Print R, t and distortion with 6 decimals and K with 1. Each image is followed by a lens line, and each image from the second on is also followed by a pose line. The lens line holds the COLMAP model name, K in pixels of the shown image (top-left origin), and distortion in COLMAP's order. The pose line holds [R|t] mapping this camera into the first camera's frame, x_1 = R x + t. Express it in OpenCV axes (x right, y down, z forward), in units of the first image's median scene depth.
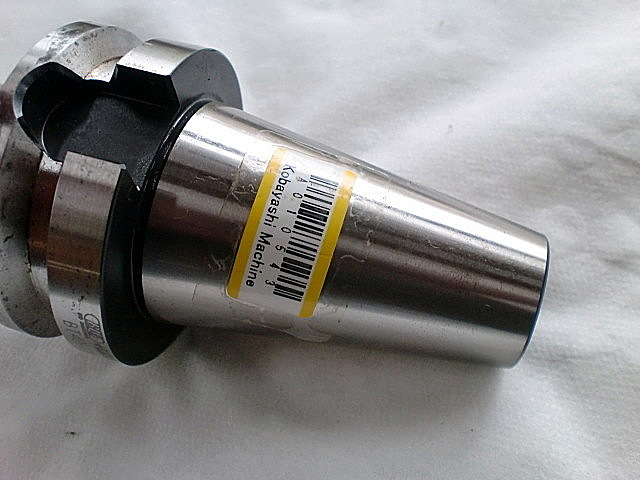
lens RADIAL K [[639.5, 0, 323.4], [0, 639.5, 239.7], [0, 0, 1]] dist [0.060042, -0.176871]
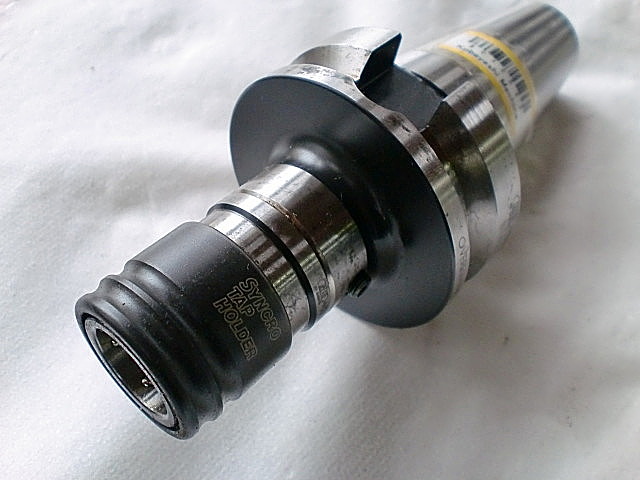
lens RADIAL K [[639.5, 0, 323.4], [0, 639.5, 239.7], [0, 0, 1]] dist [0.060042, -0.176871]
pose [[0.412730, -0.694498, 0.589344, -1.058690], [0.736432, 0.635197, 0.232793, -0.321846], [-0.536023, 0.337931, 0.773616, 0.204435]]
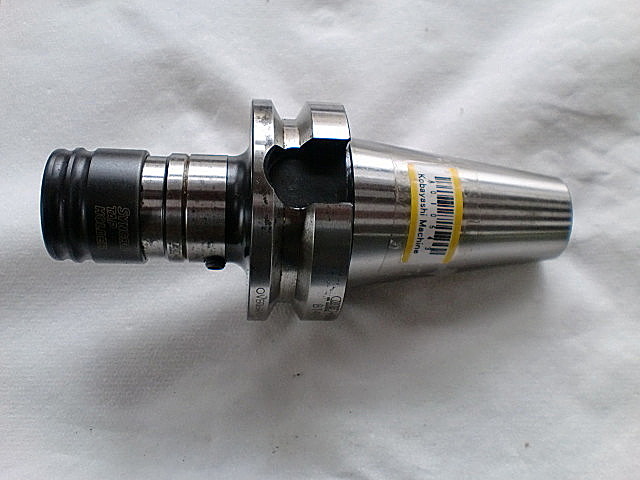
lens RADIAL K [[639.5, 0, 323.4], [0, 639.5, 239.7], [0, 0, 1]] dist [0.060042, -0.176871]
pose [[0.941008, -0.251587, 0.226293, -0.575941], [0.214130, 0.960546, 0.177483, -0.248575], [-0.262017, -0.118557, 0.957753, -0.405756]]
